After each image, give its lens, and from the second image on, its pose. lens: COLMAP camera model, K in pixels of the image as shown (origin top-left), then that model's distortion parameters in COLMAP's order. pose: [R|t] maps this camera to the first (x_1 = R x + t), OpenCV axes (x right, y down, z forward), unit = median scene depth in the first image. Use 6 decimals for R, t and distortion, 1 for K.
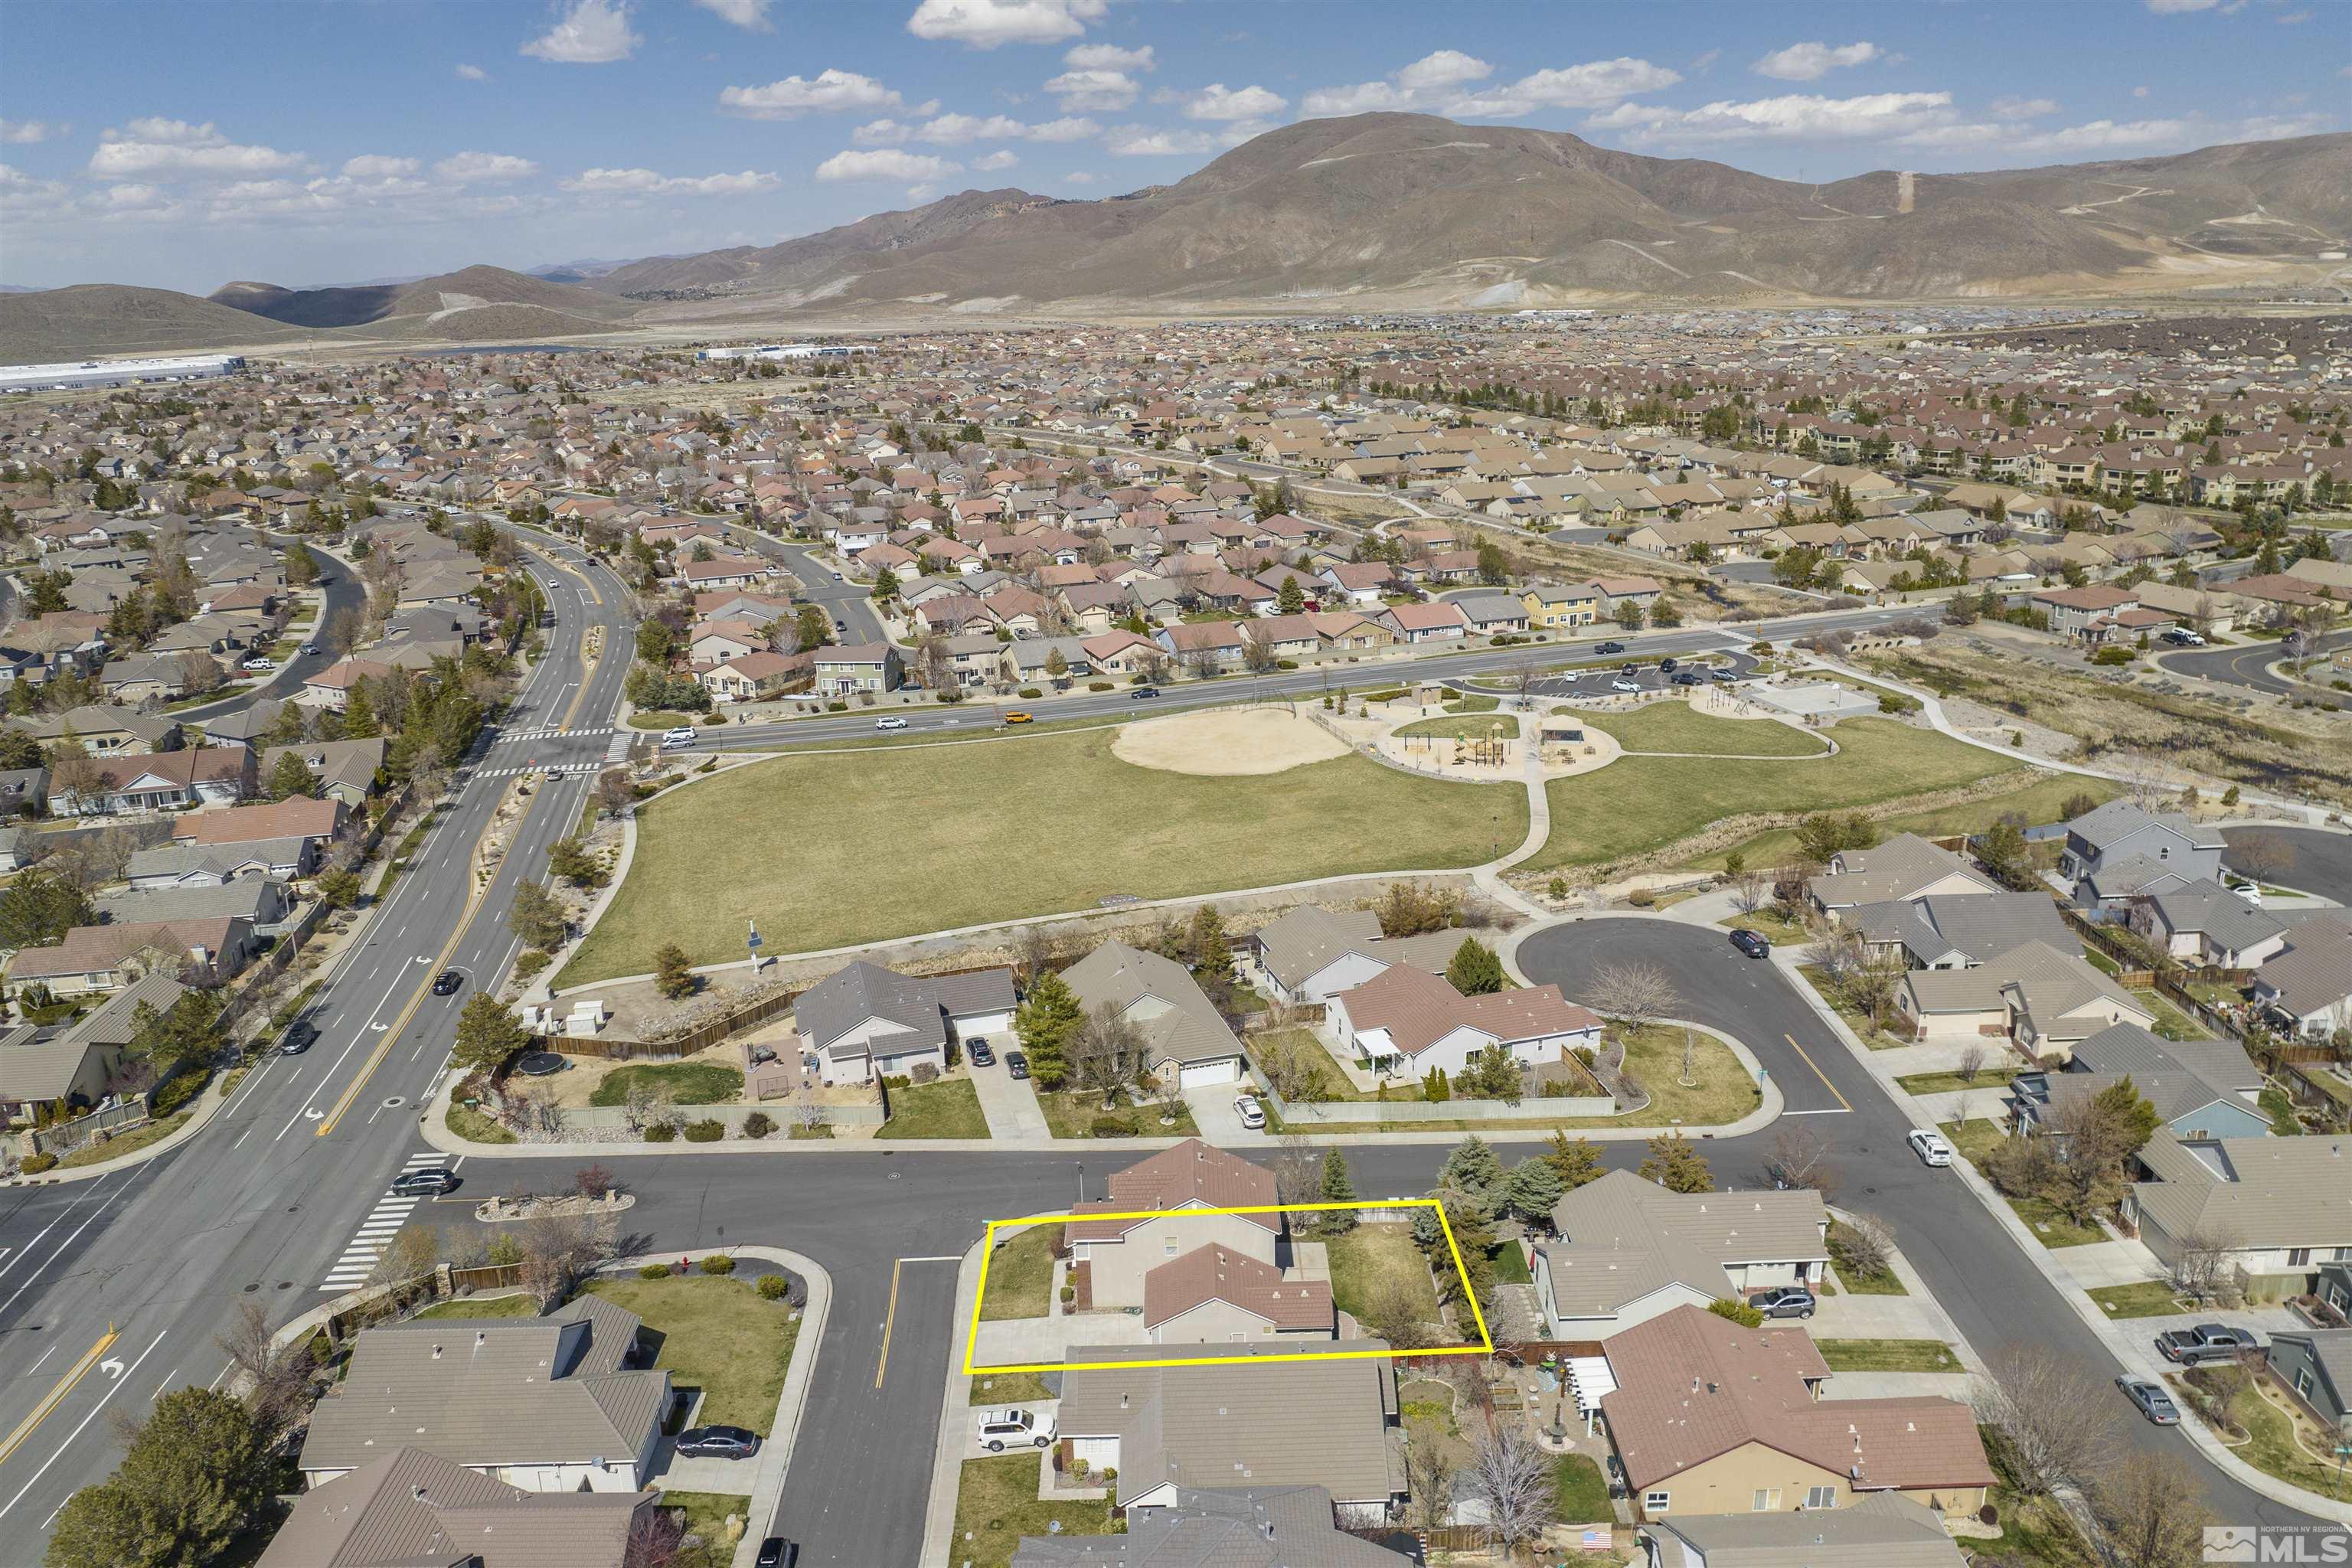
lens RADIAL K [[1678.0, 0, 1176.0], [0, 1678.0, 784.0], [0, 0, 1]] dist [-0.043762, 0.026714]
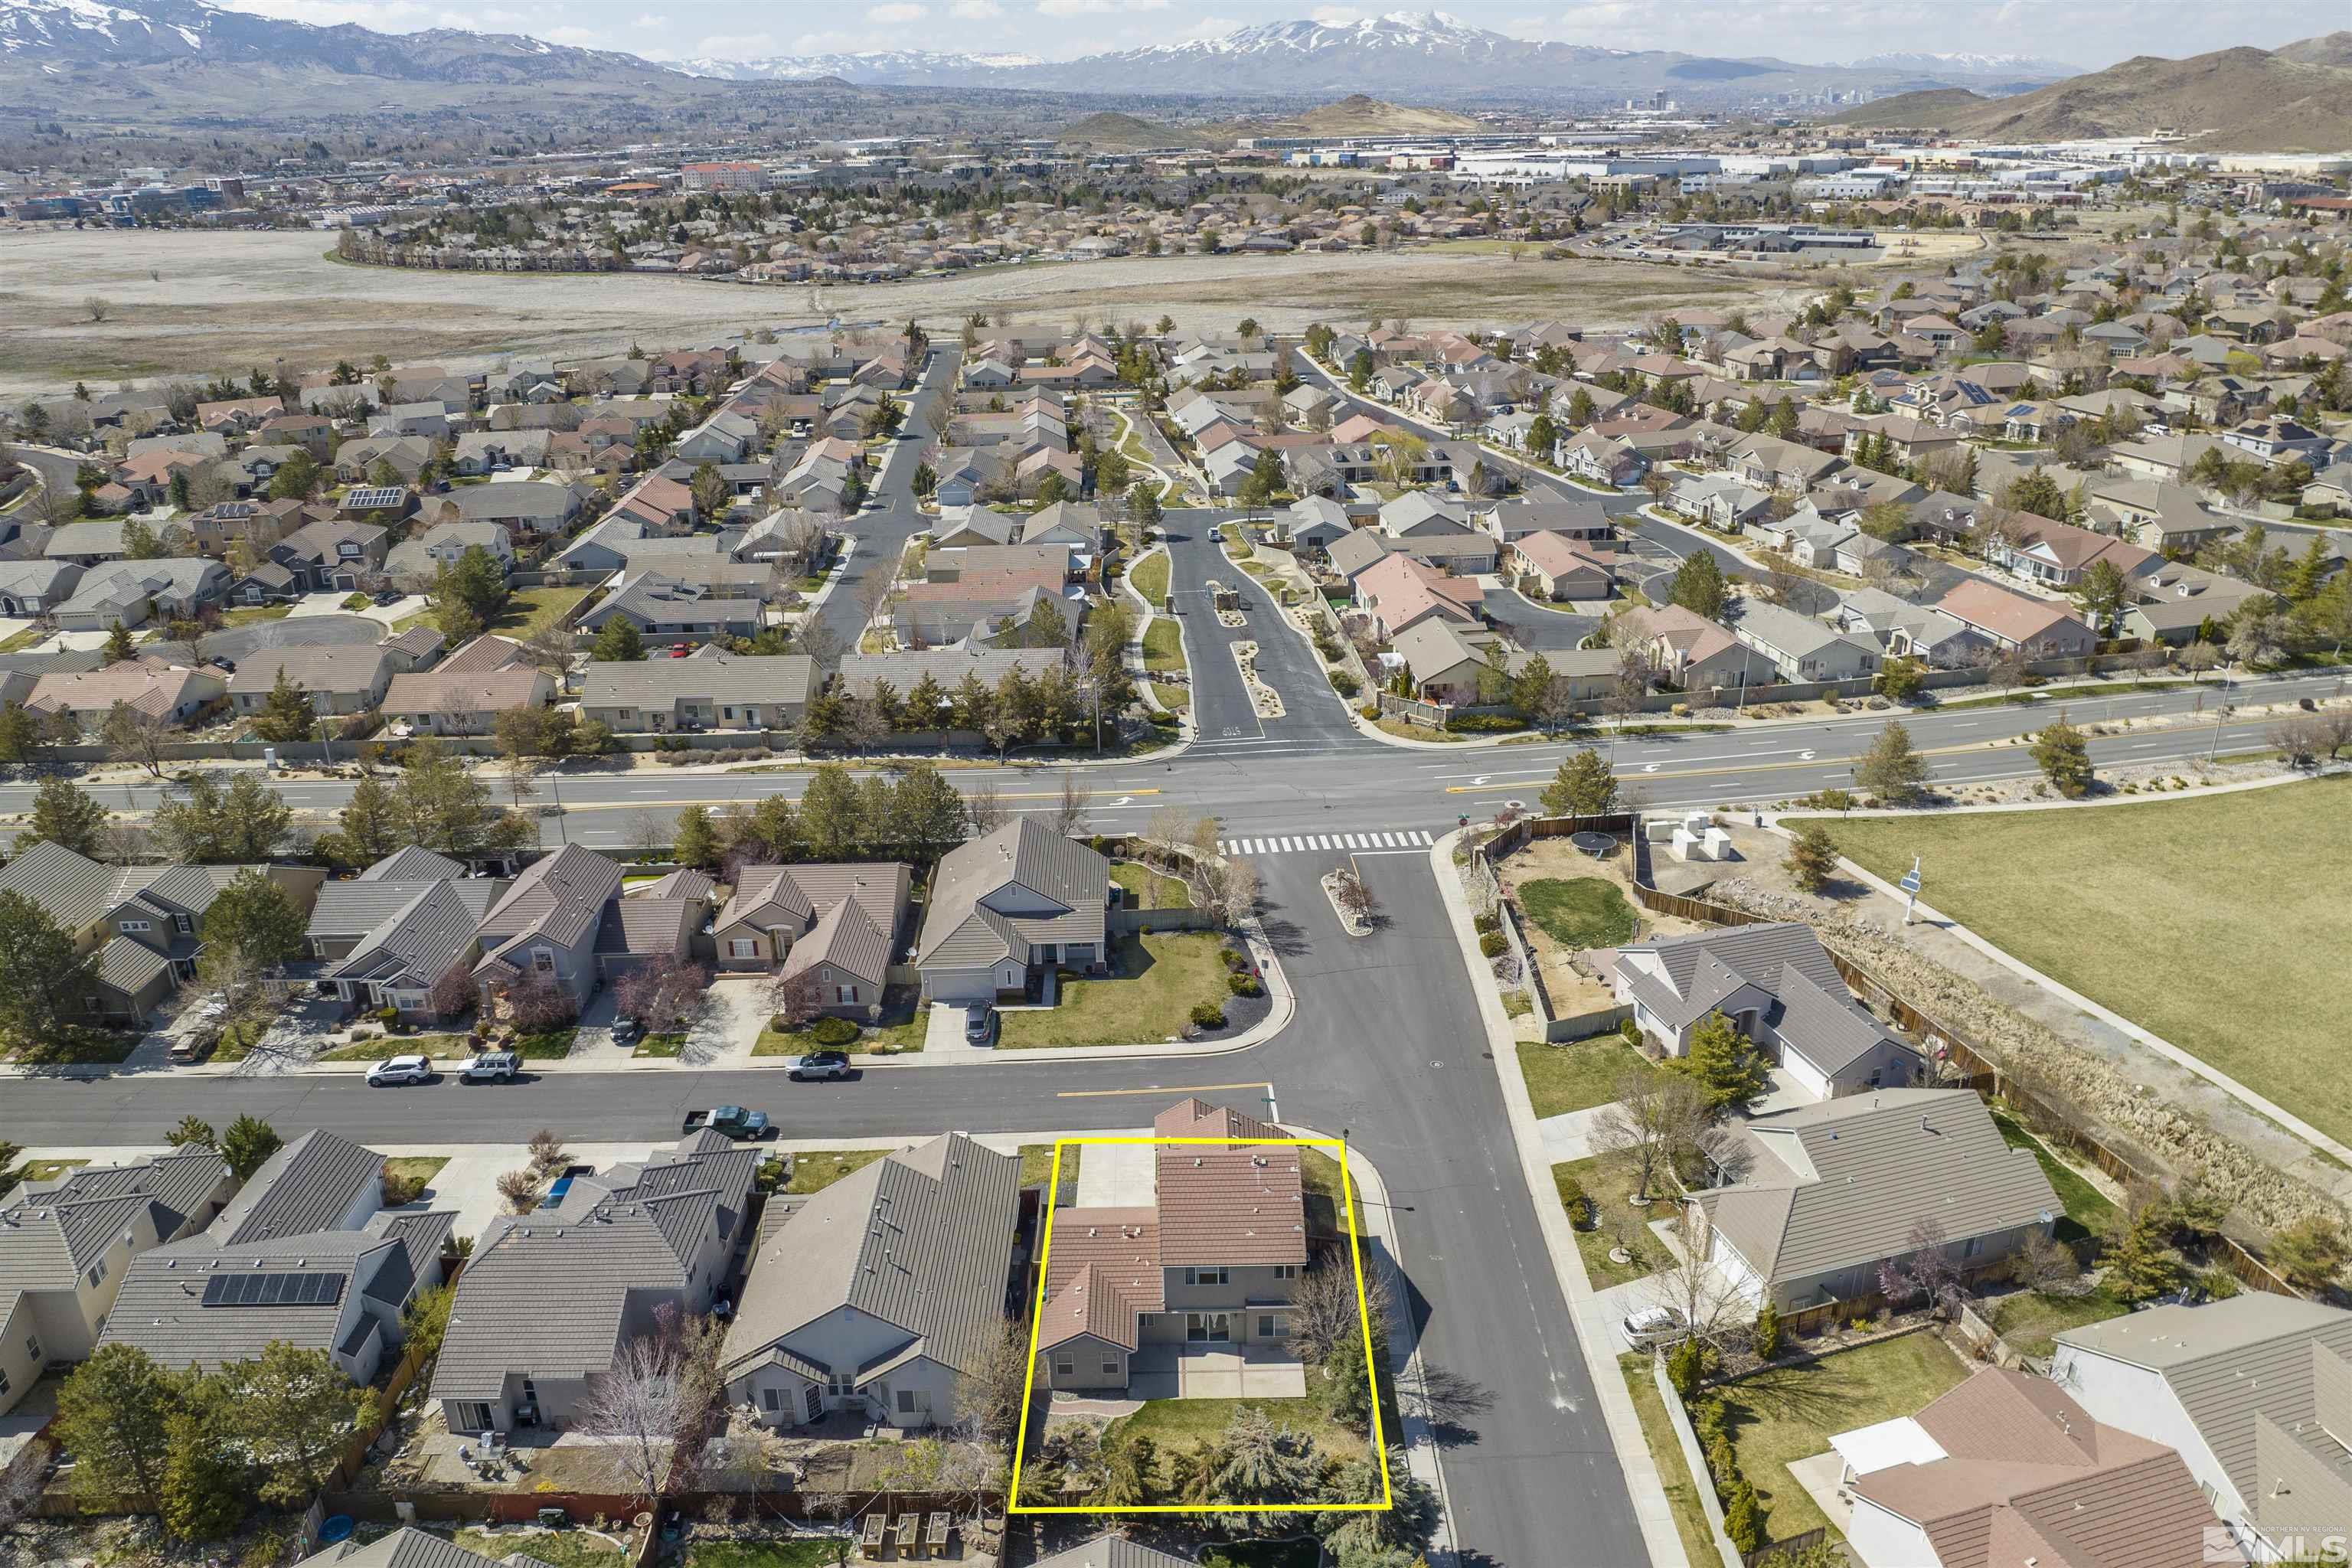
lens RADIAL K [[1678.0, 0, 1176.0], [0, 1678.0, 784.0], [0, 0, 1]] dist [-0.043762, 0.026714]
pose [[-0.020476, 0.395807, -0.918106, 0.573860], [-0.268022, 0.882513, 0.386440, -0.197886], [0.963195, 0.253985, 0.088014, 0.720026]]
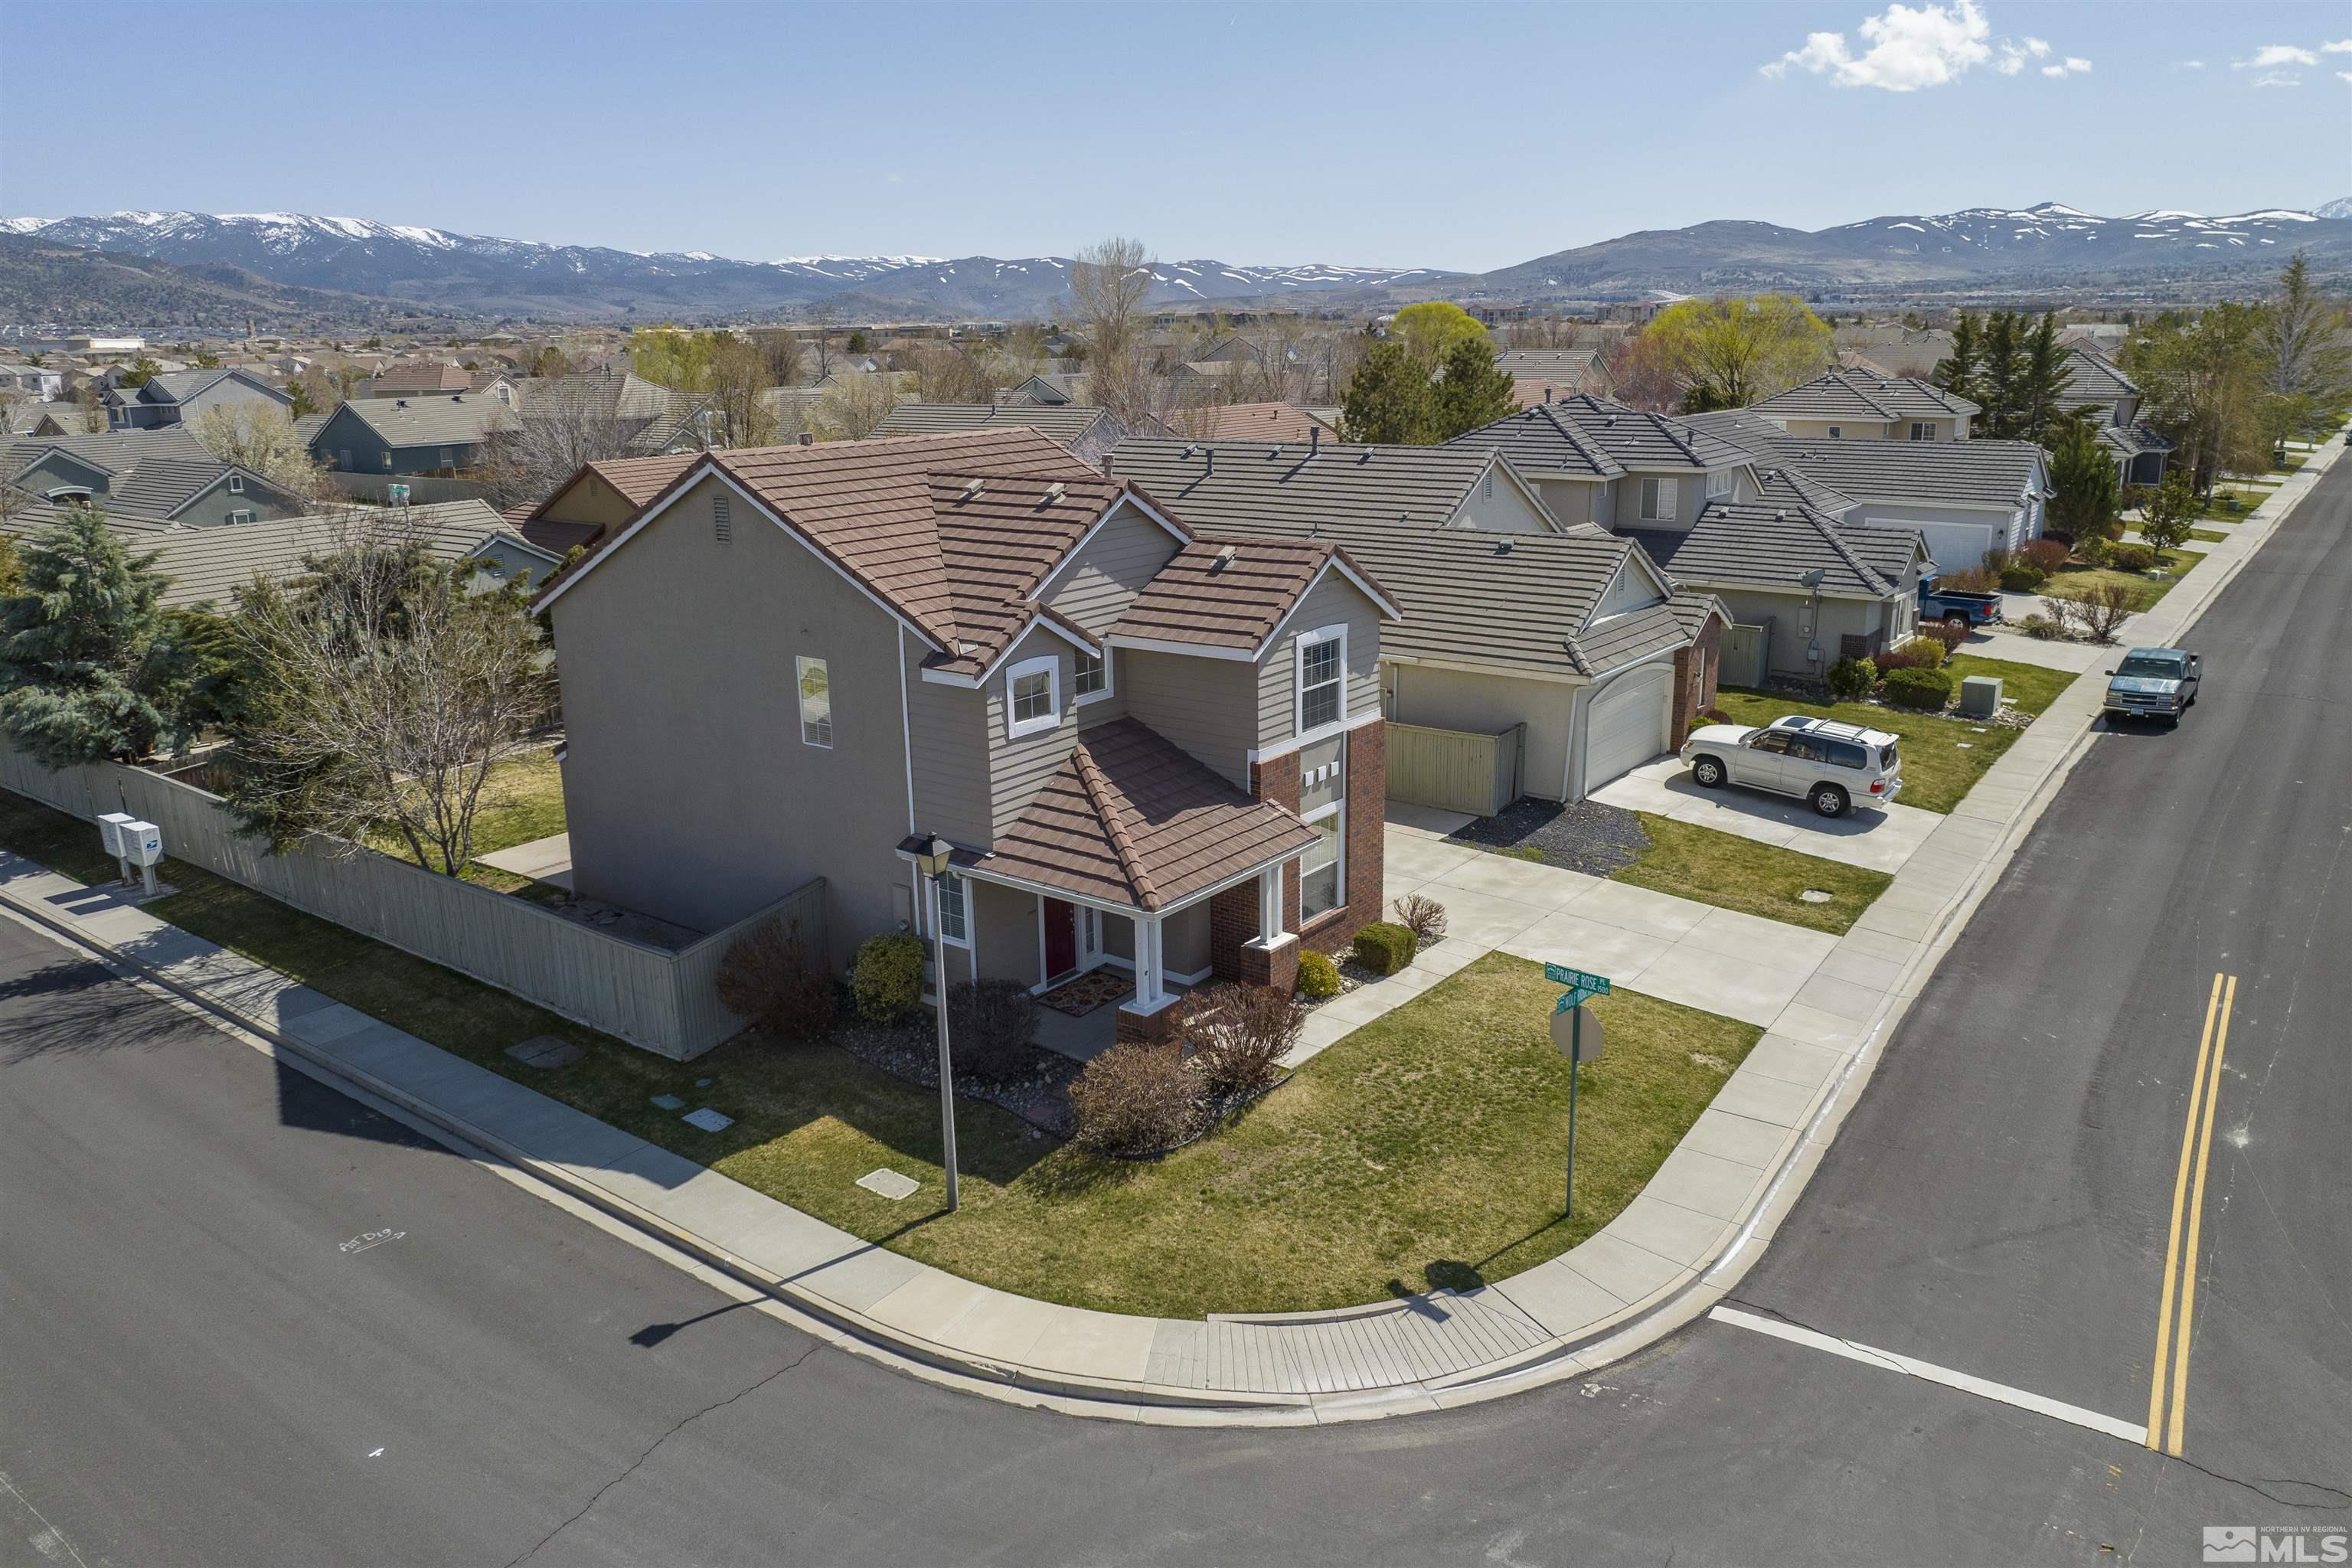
lens RADIAL K [[1678.0, 0, 1176.0], [0, 1678.0, 784.0], [0, 0, 1]] dist [-0.043762, 0.026714]
pose [[-0.793569, -0.134799, 0.593362, -0.156193], [0.202792, 0.860812, 0.466775, 0.133036], [-0.573693, 0.490747, -0.655777, 0.983492]]
